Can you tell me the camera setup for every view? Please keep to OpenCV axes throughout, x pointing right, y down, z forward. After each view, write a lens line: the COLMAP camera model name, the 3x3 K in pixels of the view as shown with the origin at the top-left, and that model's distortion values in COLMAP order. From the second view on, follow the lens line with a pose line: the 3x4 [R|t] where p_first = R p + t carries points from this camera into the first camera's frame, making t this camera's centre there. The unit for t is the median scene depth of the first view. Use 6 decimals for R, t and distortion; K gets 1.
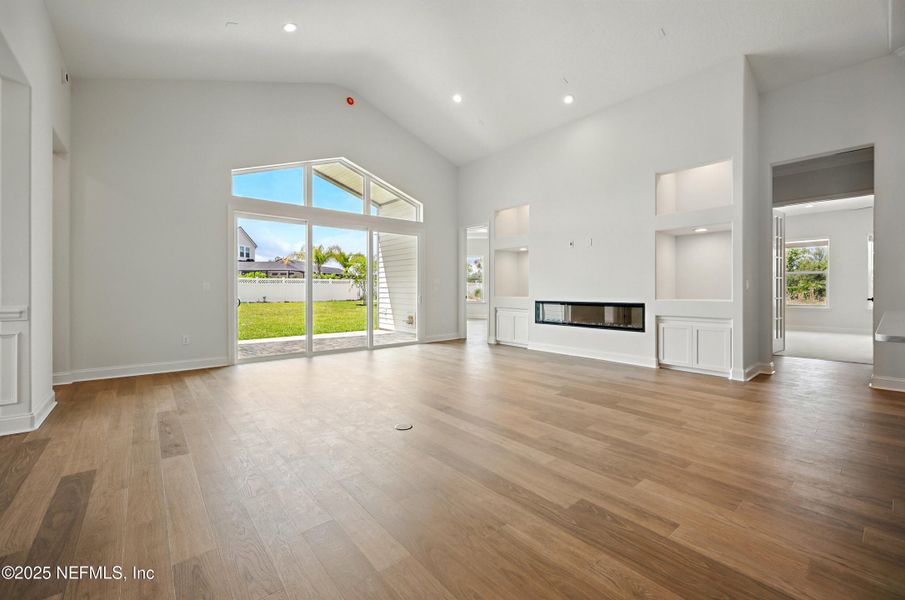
lens RADIAL K [[374.0, 0, 445.3], [0, 374.0, 293.5], [0, 0, 1]] dist [-0.001852, 0.001089]
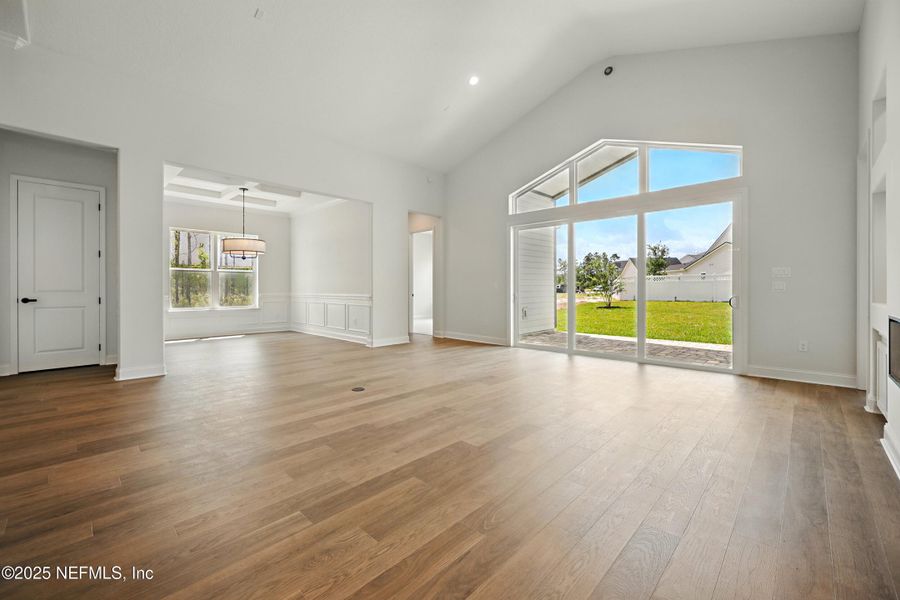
lens RADIAL K [[371.9, 0, 442.0], [0, 371.9, 290.6], [0, 0, 1]] dist [-0.001852, 0.001089]
pose [[0.093310, 0.008107, -0.995604, 0.726315], [-0.007068, 0.999947, 0.007480, -0.008554], [0.995612, 0.006339, 0.093362, 0.675689]]
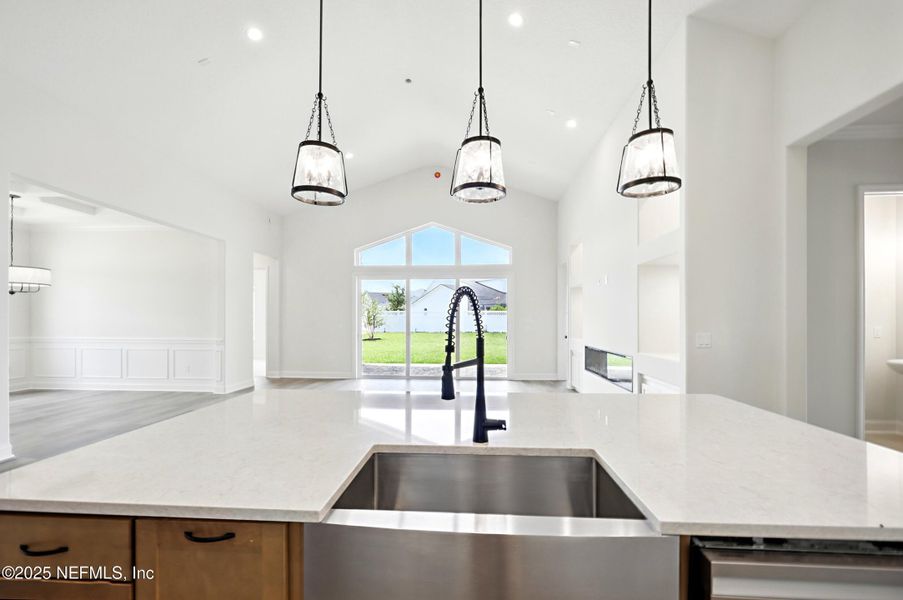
lens RADIAL K [[390.3, 0, 444.2], [0, 390.3, 323.2], [0, 0, 1]] dist [0.013605, -0.000414]
pose [[0.718284, 0.012205, -0.695643, 0.828277], [-0.009251, 0.999925, 0.007991, -0.050218], [0.695689, 0.000696, 0.718343, 0.121320]]
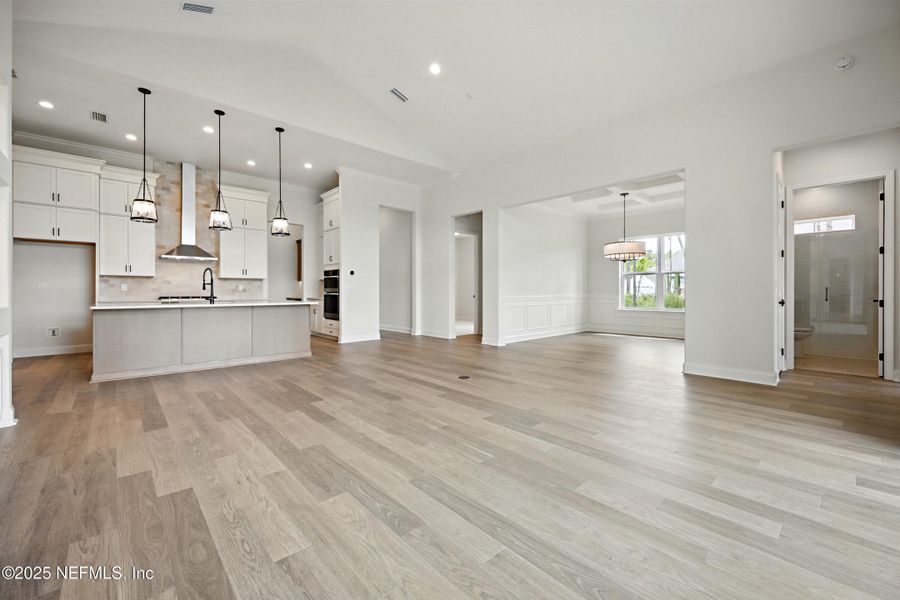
lens RADIAL K [[371.9, 0, 449.1], [0, 371.9, 292.6], [0, 0, 1]] dist [-0.001852, 0.001089]
pose [[-0.999159, -0.000309, -0.041008, -0.000670], [-0.000873, 0.999905, 0.013734, -0.012306], [0.041000, 0.013758, -0.999064, 1.477511]]
